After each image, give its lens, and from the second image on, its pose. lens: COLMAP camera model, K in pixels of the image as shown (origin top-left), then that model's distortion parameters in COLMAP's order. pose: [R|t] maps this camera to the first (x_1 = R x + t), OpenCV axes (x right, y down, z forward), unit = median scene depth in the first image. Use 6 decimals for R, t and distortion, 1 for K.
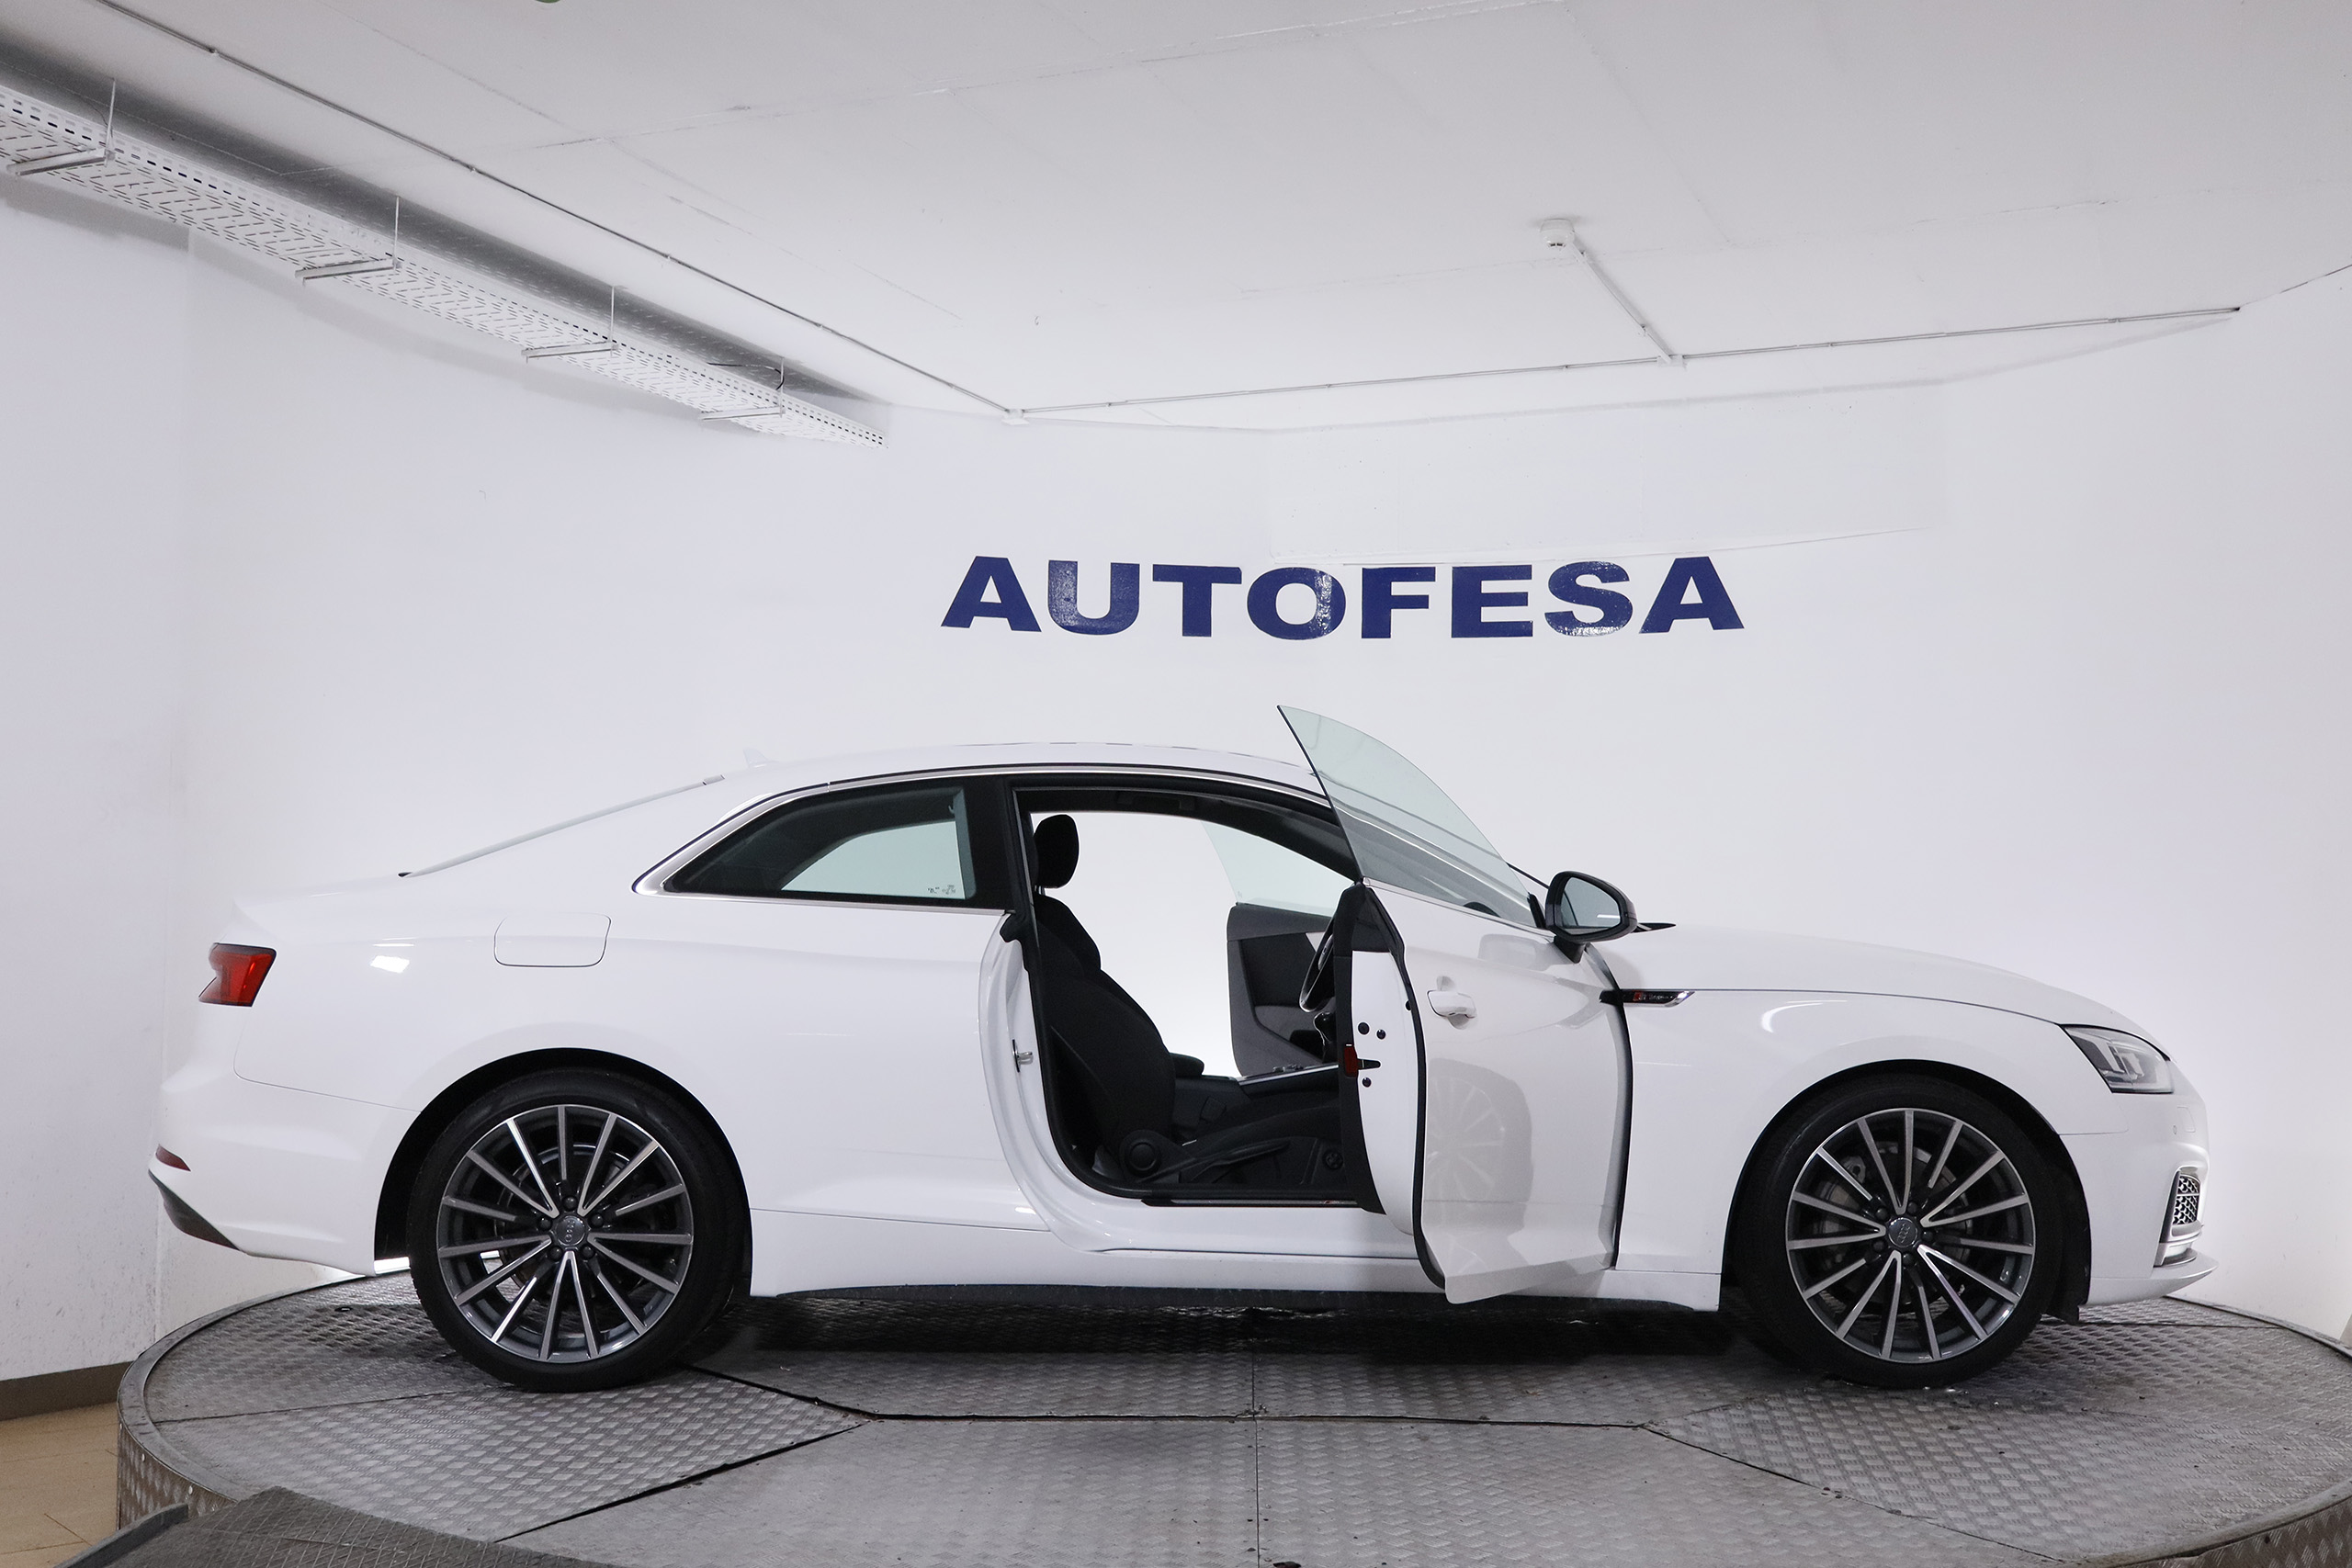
lens RADIAL K [[2468.6, 0, 1163.9], [0, 2468.6, 807.0], [0, 0, 1]] dist [0.010017, 0.000000]
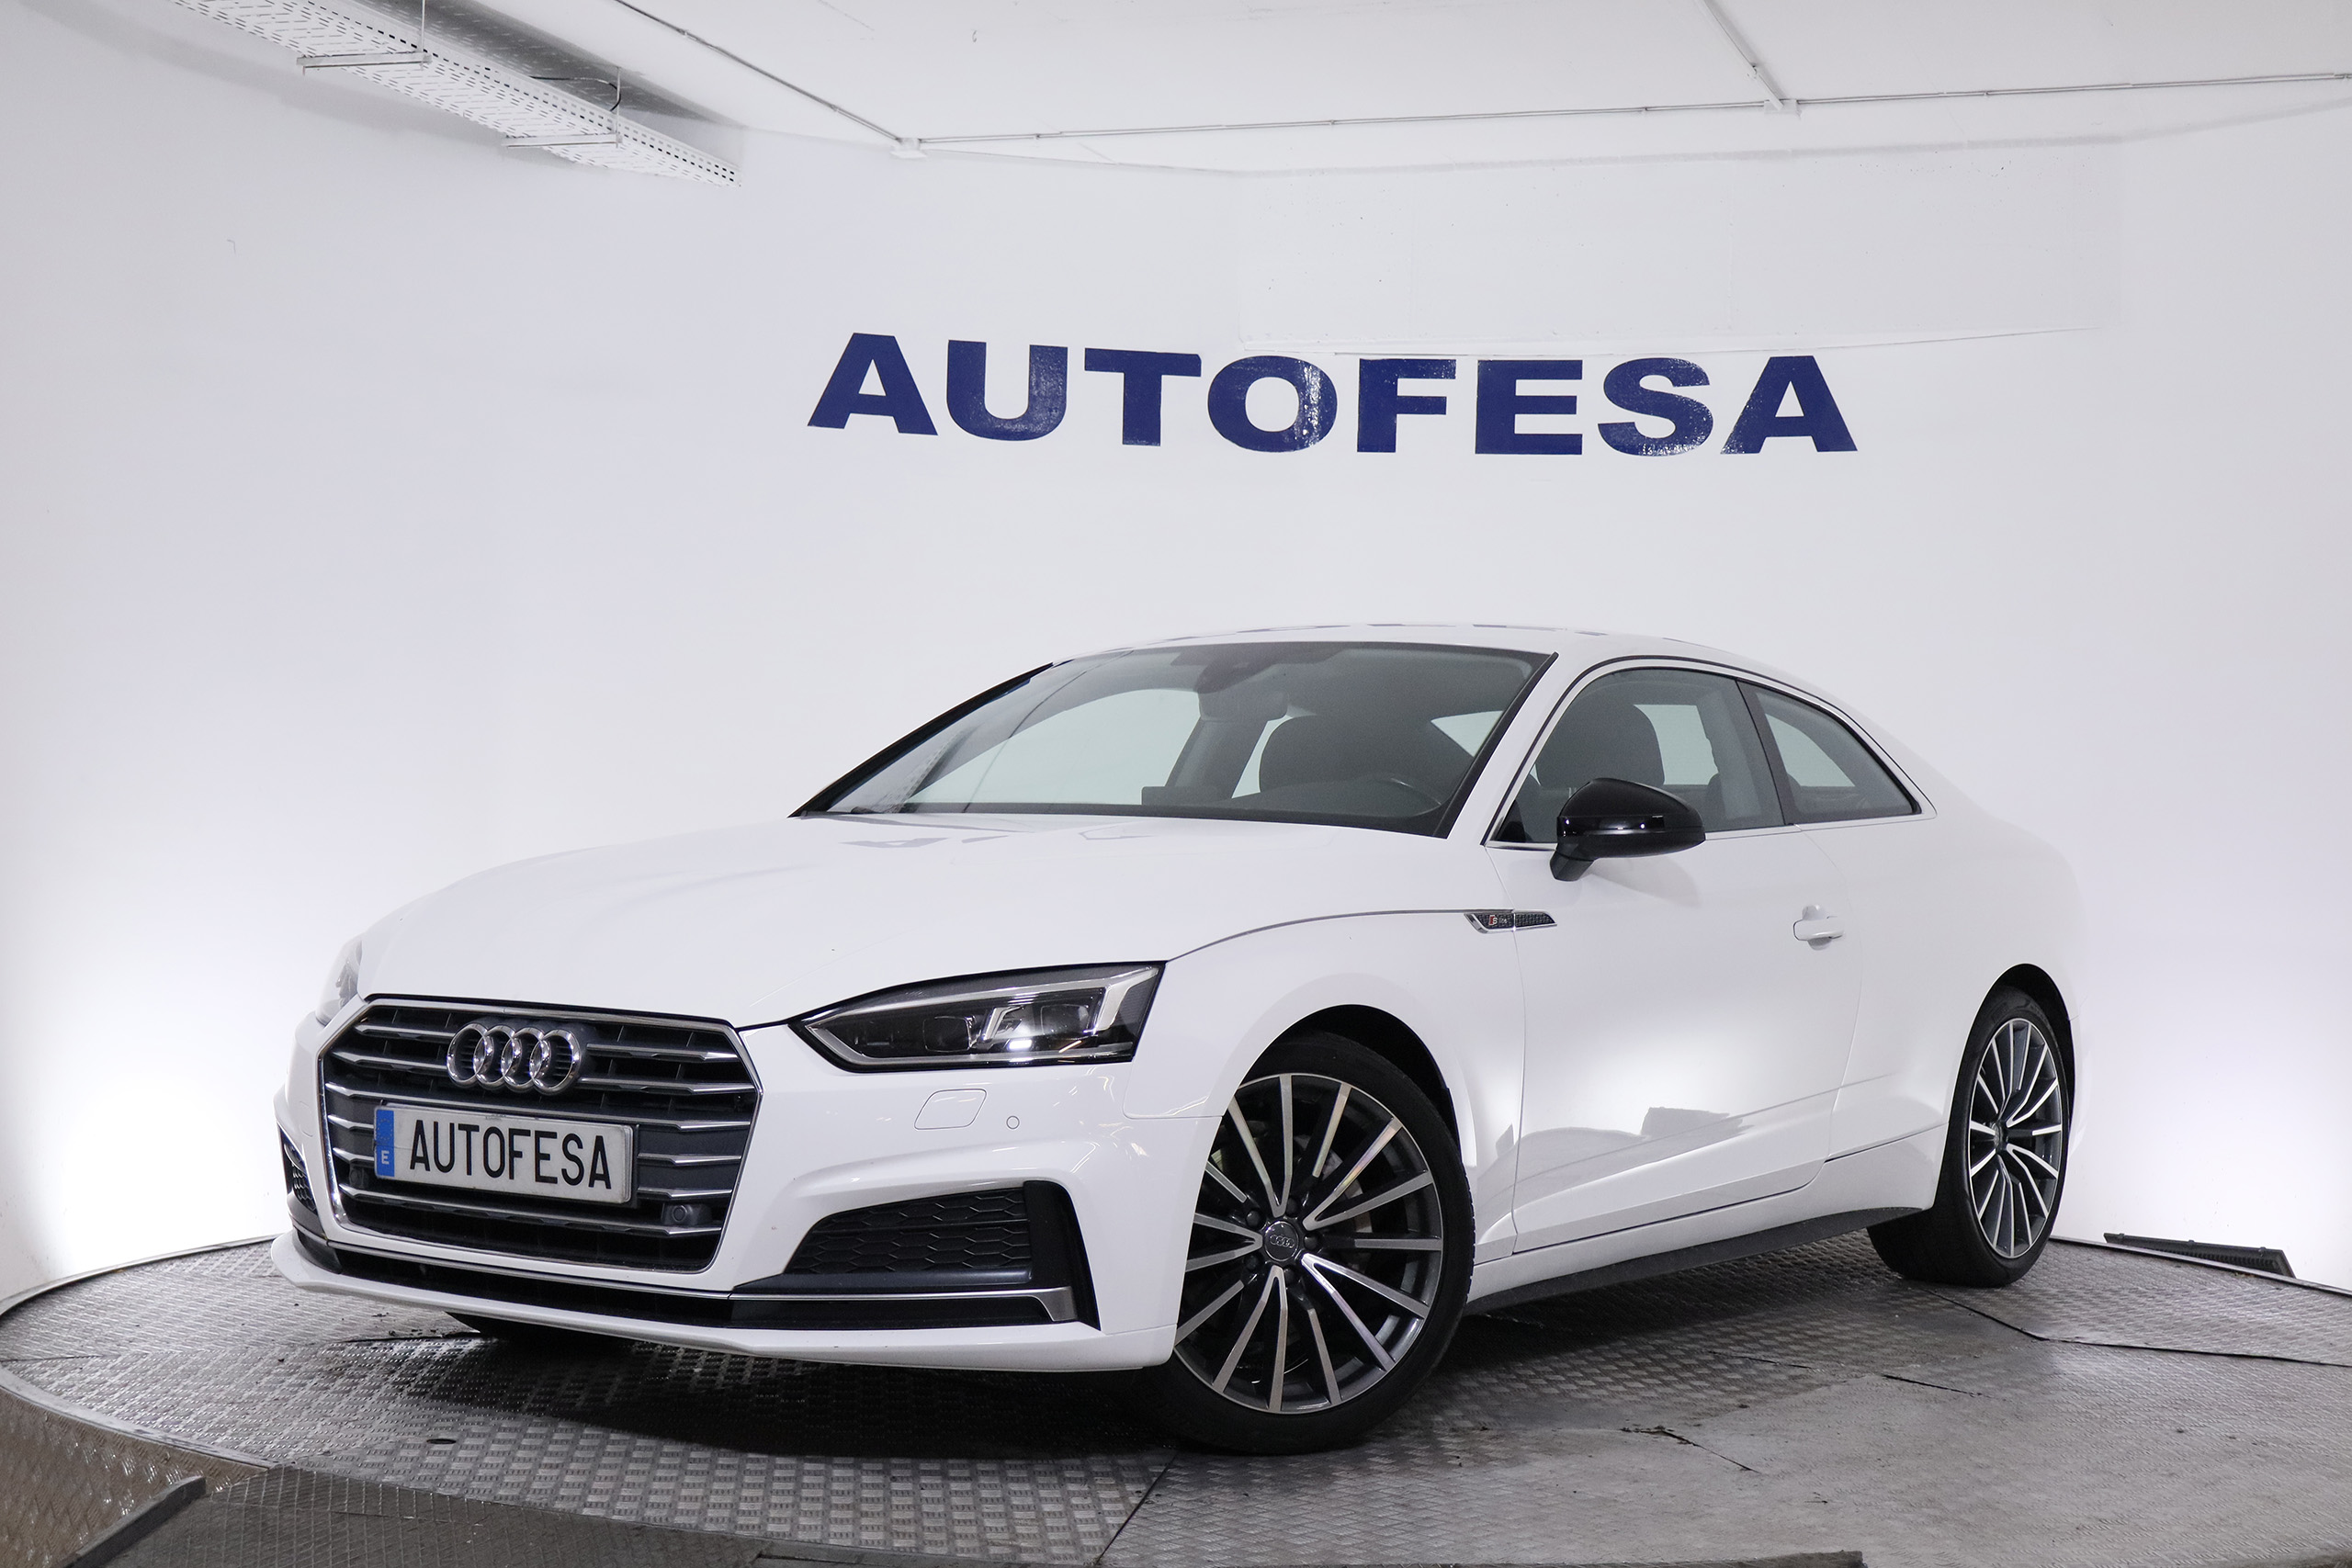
lens RADIAL K [[3667.8, 0, 1154.6], [0, 3667.8, 781.8], [0, 0, 1]] dist [0.008501, 0.000000]
pose [[0.997047, 0.012912, 0.075695, -0.079520], [-0.015640, 0.999245, 0.035552, -0.007165], [-0.075178, -0.036631, 0.996497, -0.148155]]
